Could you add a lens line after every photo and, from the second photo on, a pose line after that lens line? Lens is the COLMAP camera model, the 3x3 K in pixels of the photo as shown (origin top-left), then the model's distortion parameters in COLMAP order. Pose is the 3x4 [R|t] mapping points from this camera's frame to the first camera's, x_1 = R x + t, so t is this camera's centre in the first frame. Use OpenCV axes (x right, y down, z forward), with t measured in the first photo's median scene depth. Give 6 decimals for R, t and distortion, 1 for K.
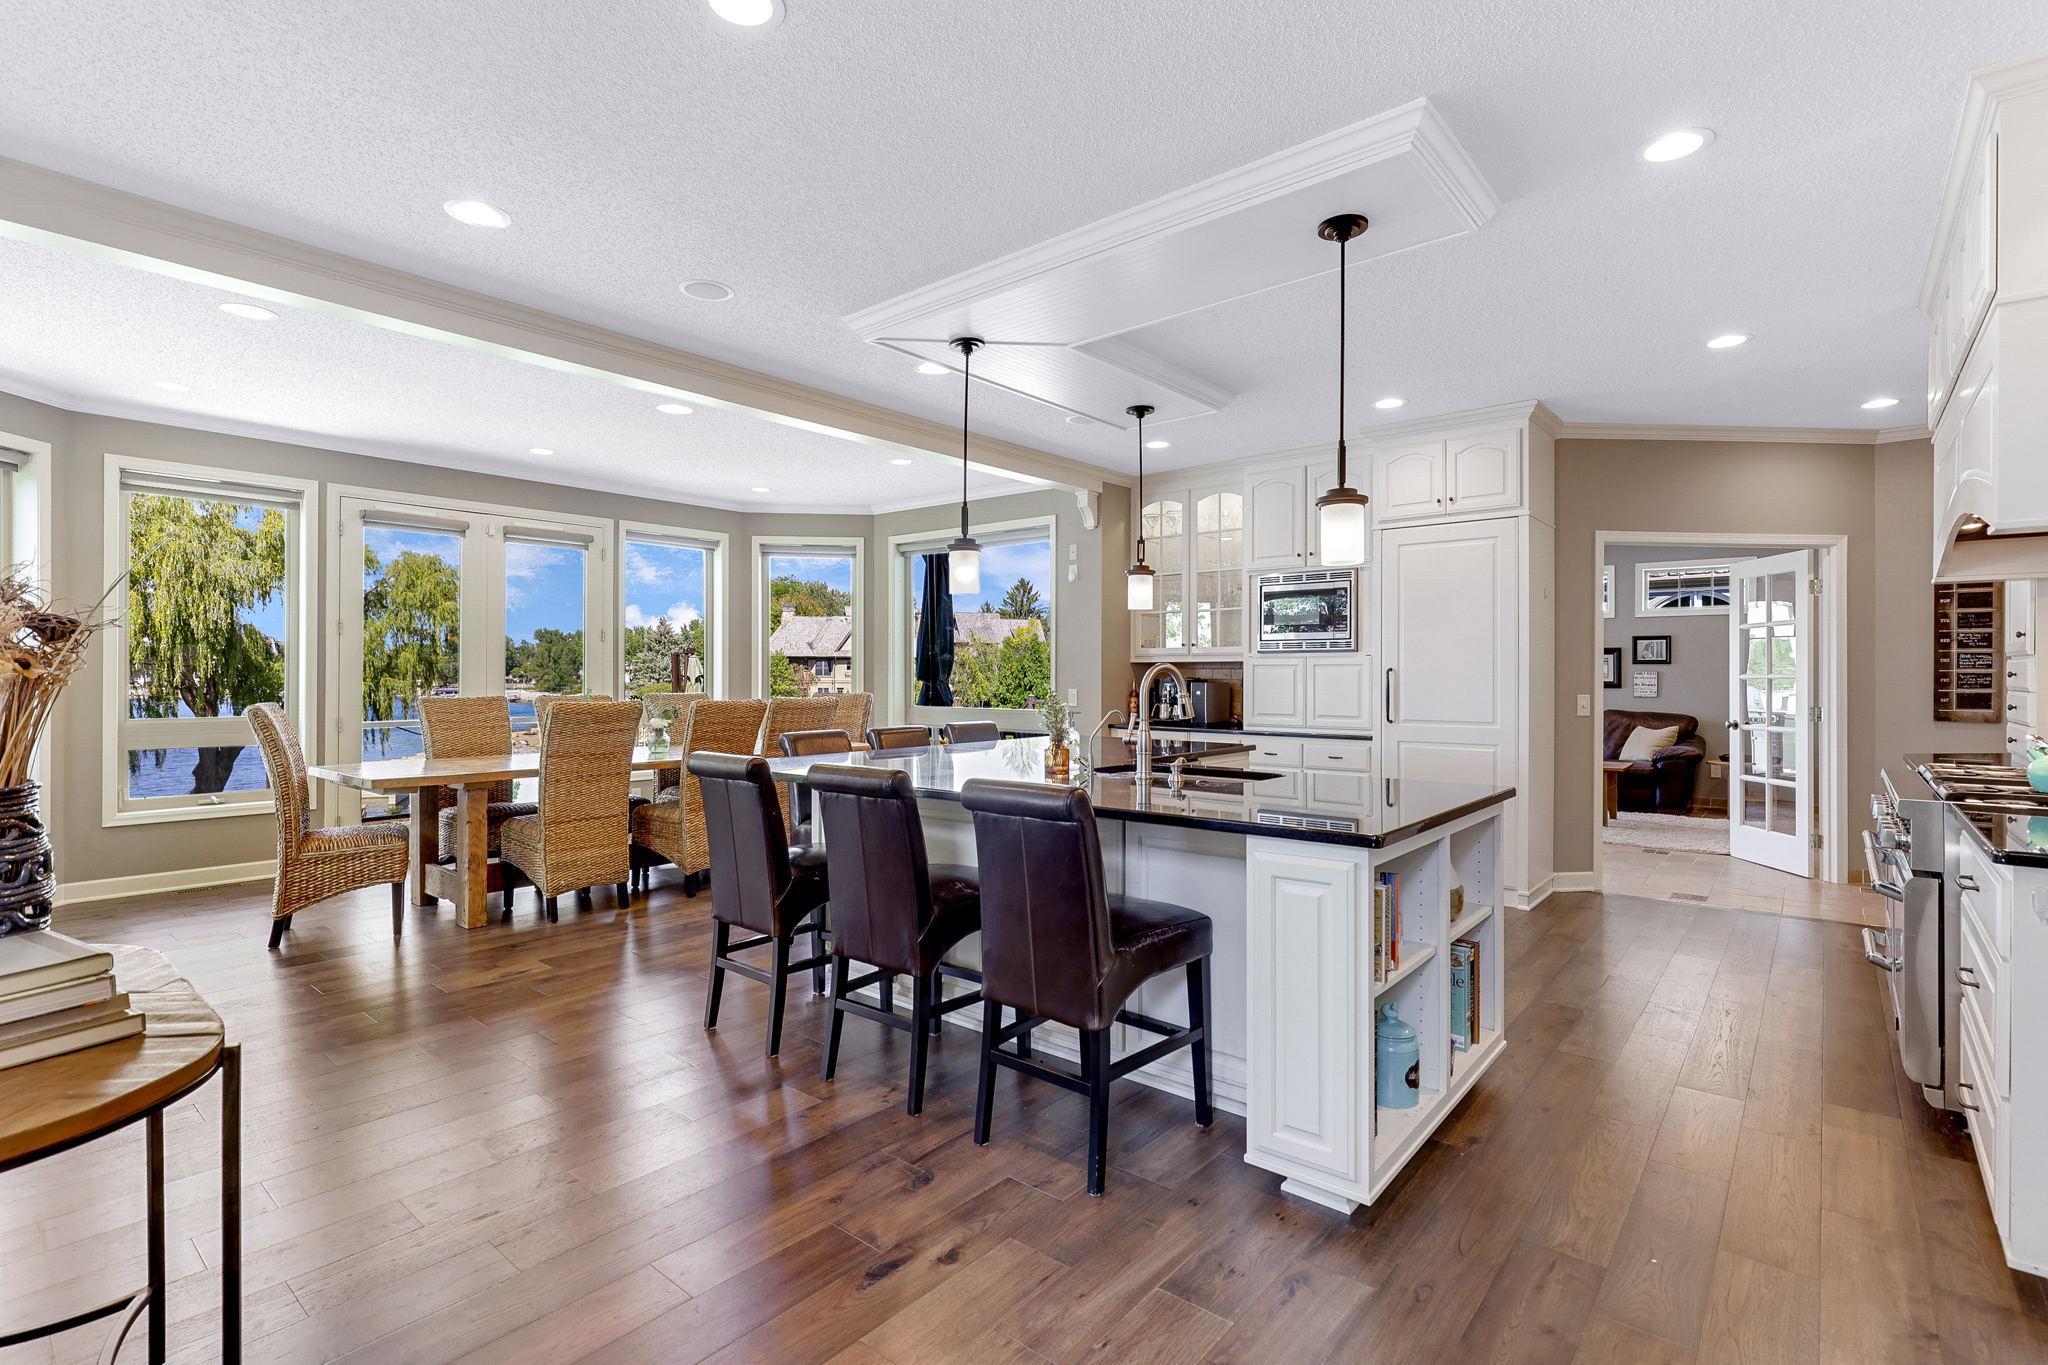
lens RADIAL K [[954.5, 0, 1022.6], [0, 954.5, 670.0], [0, 0, 1]] dist [-0.030826, 0.000161]
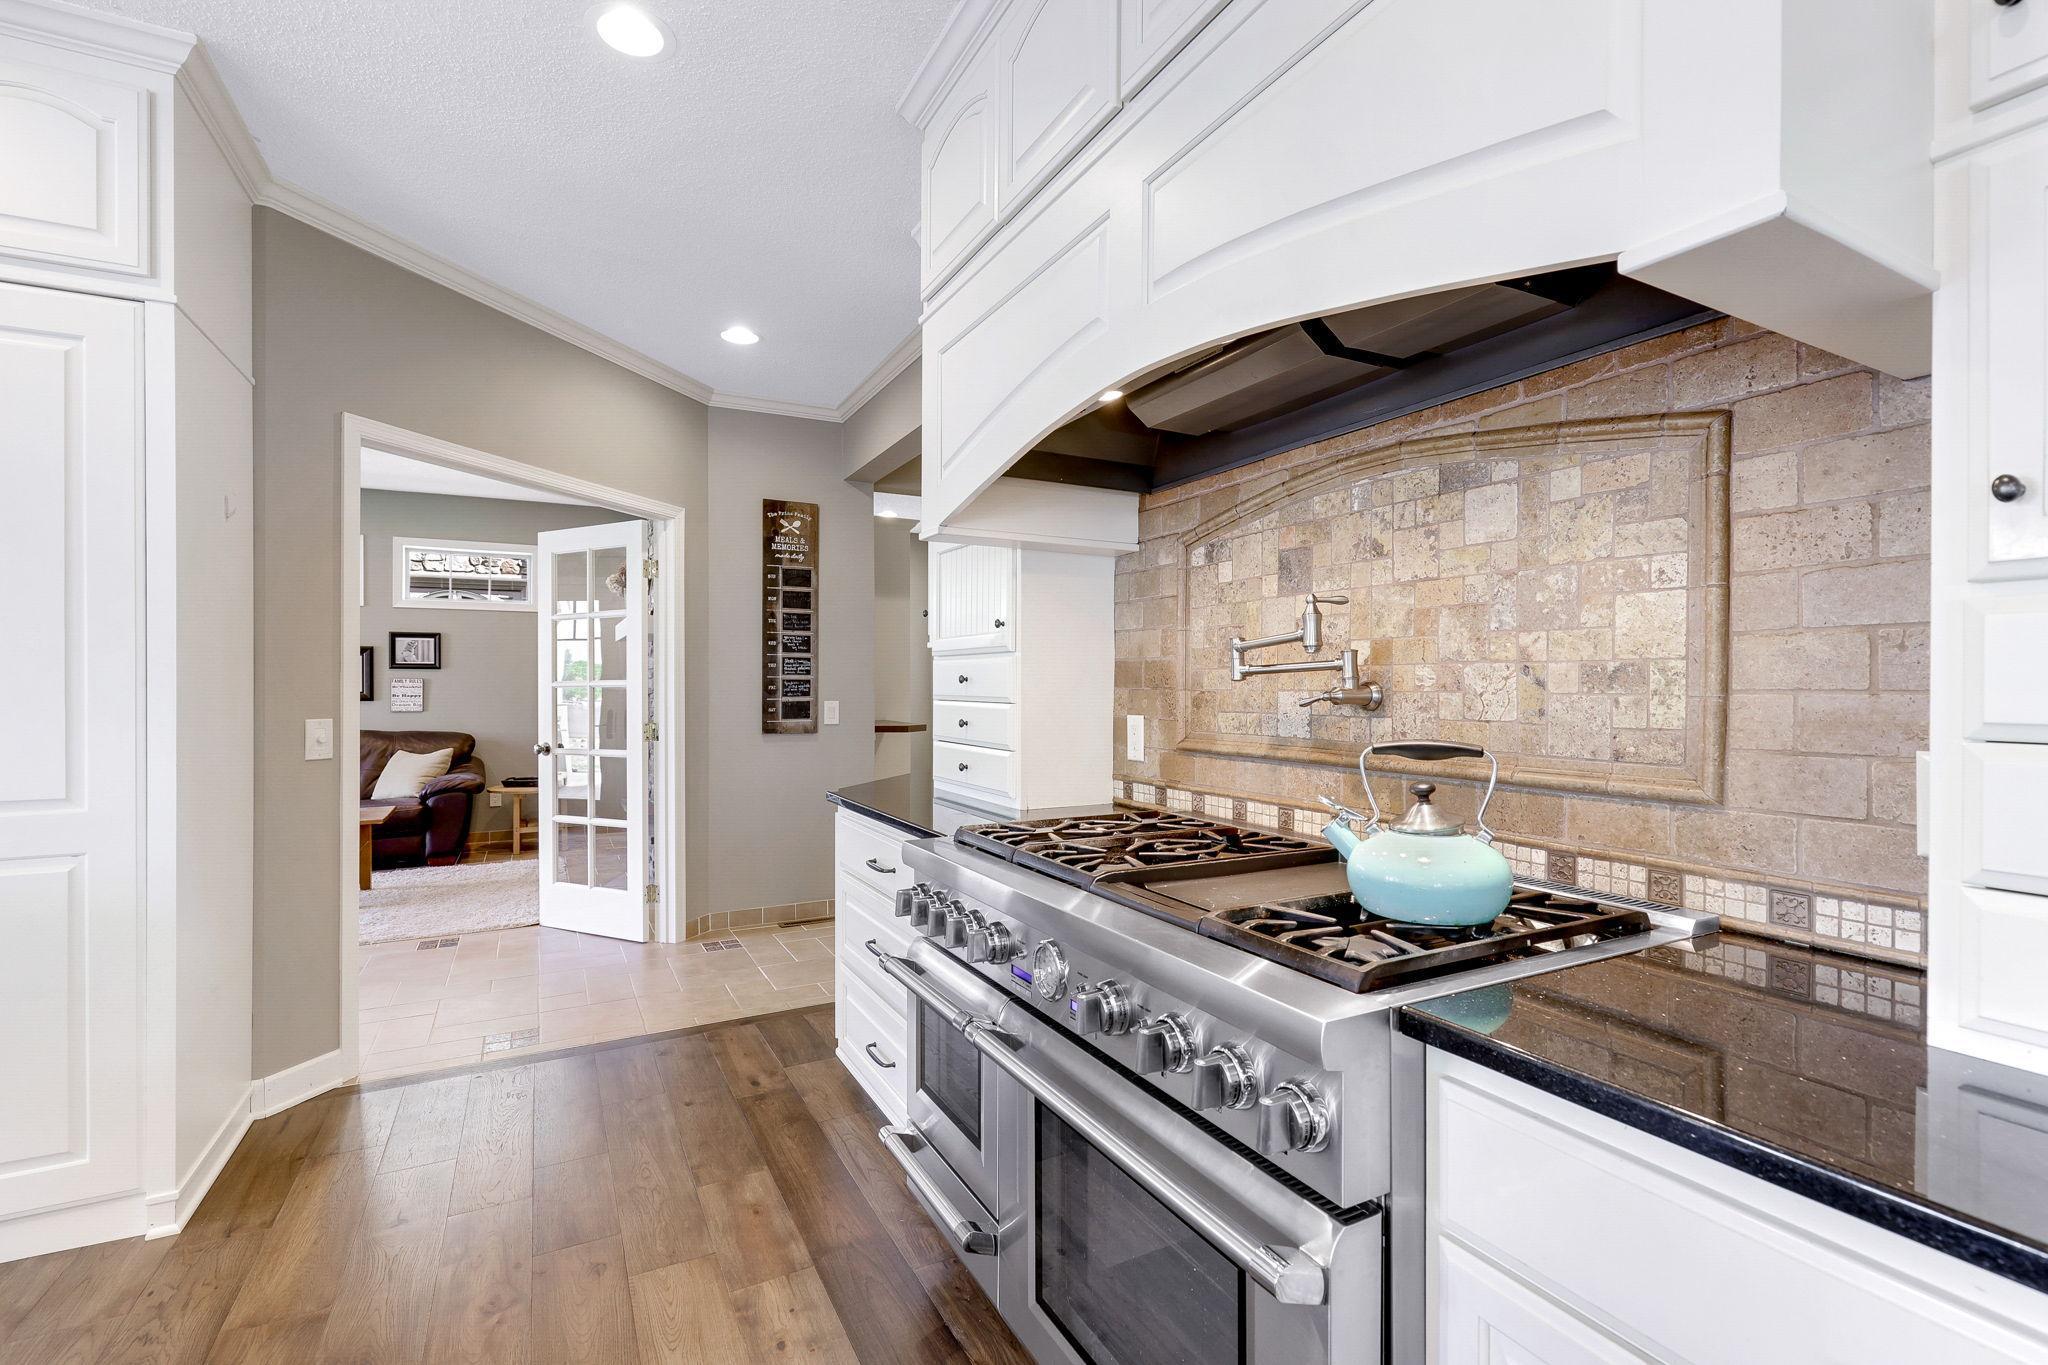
lens RADIAL K [[930.7, 0, 1026.7], [0, 930.7, 688.0], [0, 0, 1]] dist [0.012765, 0.000256]
pose [[0.376478, -0.005733, 0.926408, 0.245848], [-0.002630, 0.999970, 0.007257, 0.004123], [-0.926422, -0.005168, 0.376452, 0.416396]]
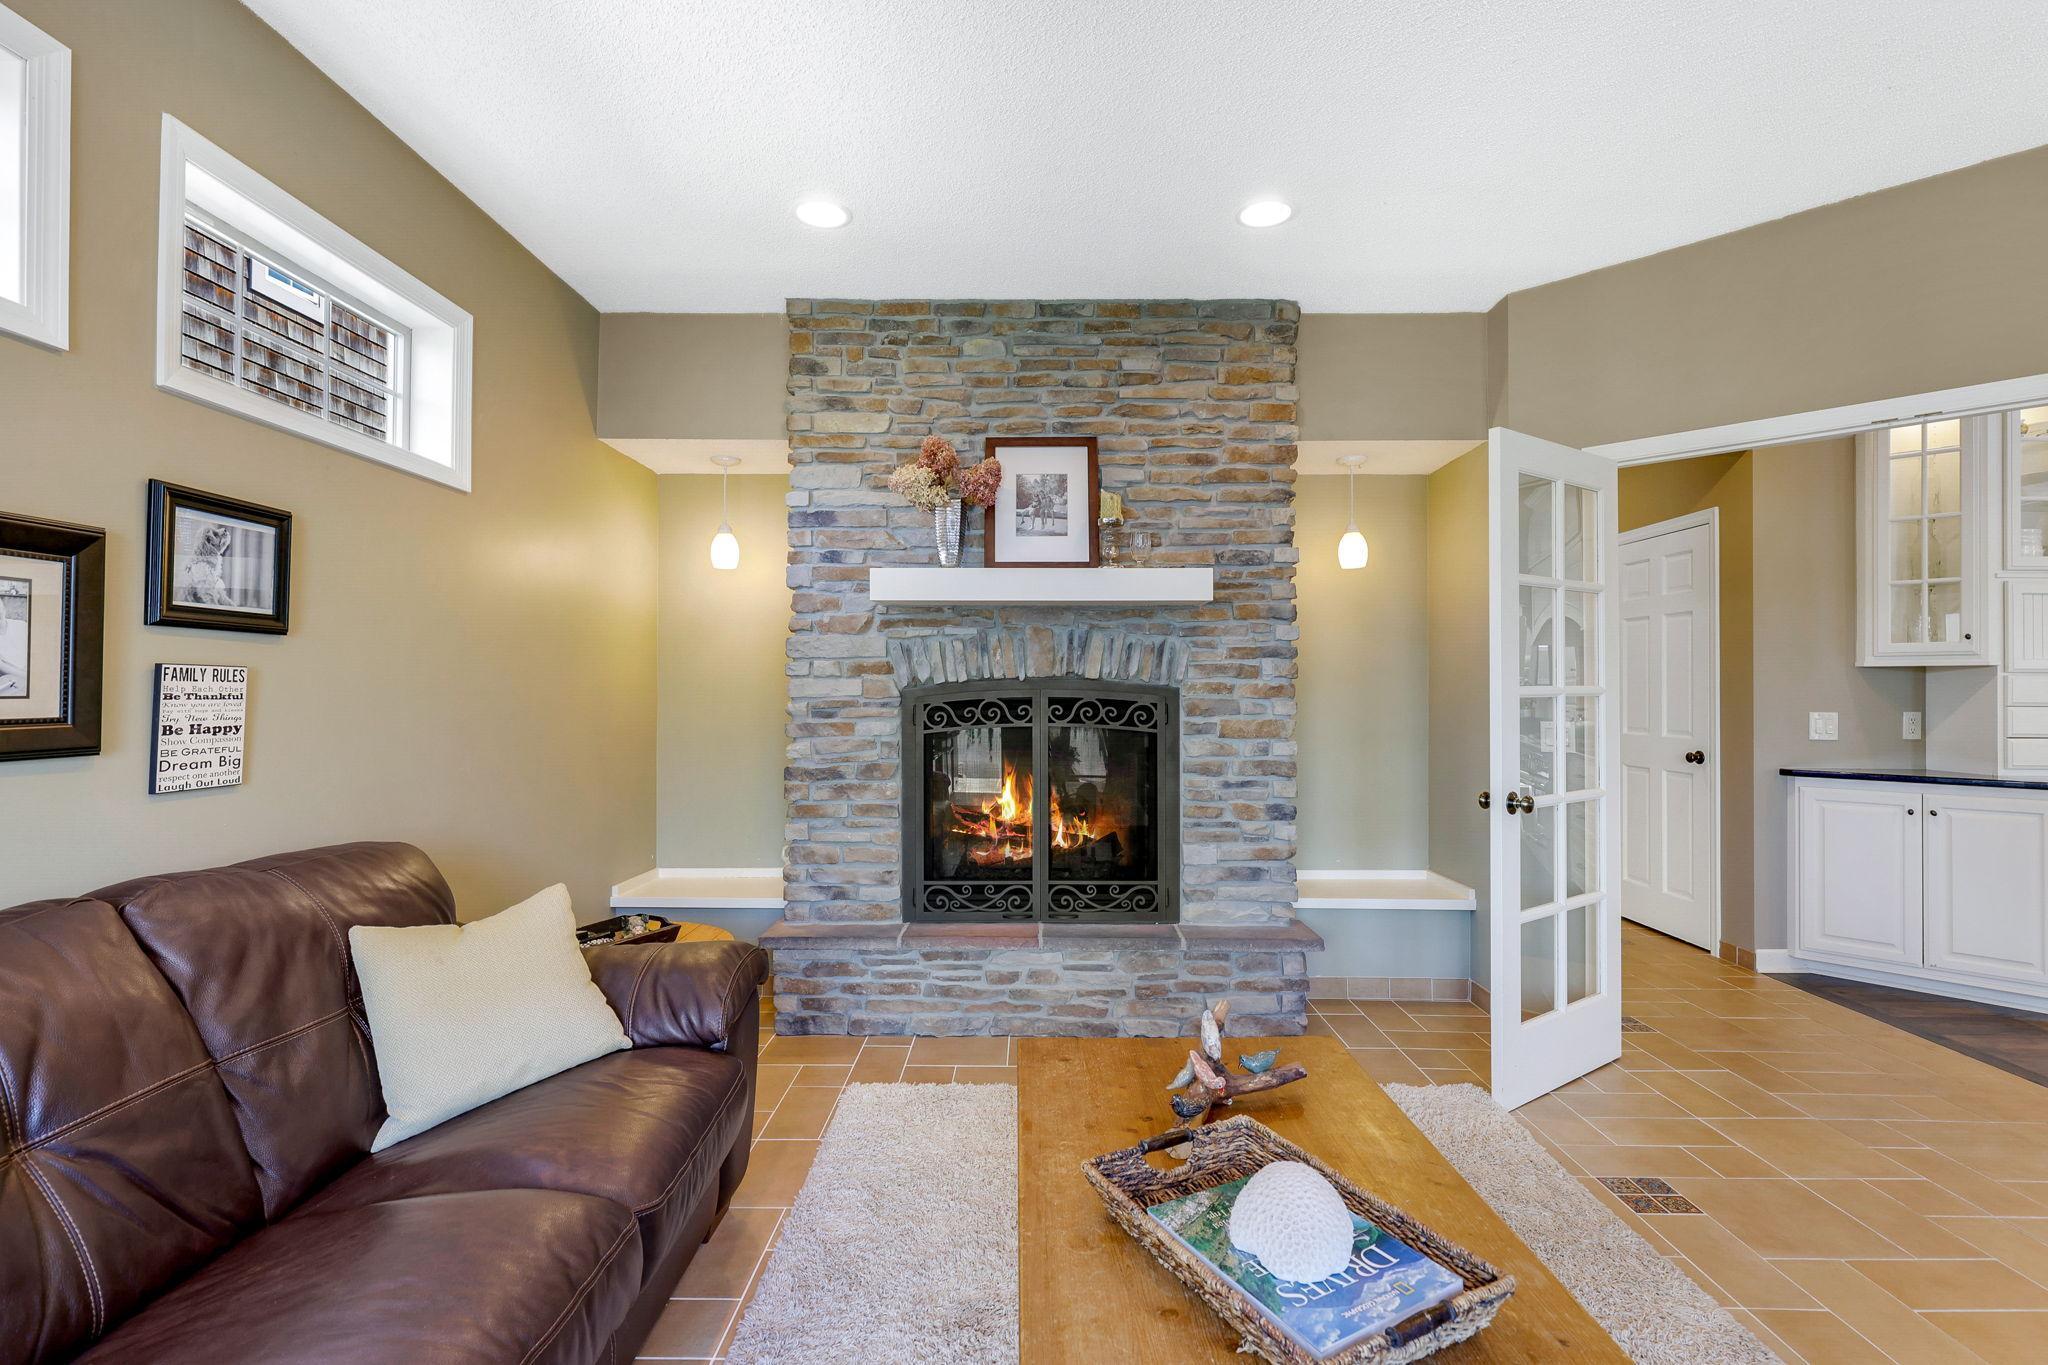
lens RADIAL K [[930.7, 0, 1026.7], [0, 930.7, 688.0], [0, 0, 1]] dist [0.012765, 0.000256]
pose [[-0.639558, -0.006990, 0.768711, 0.665023], [-0.010398, 0.999946, 0.000442, 0.008197], [-0.768672, -0.007711, -0.639596, 1.703824]]
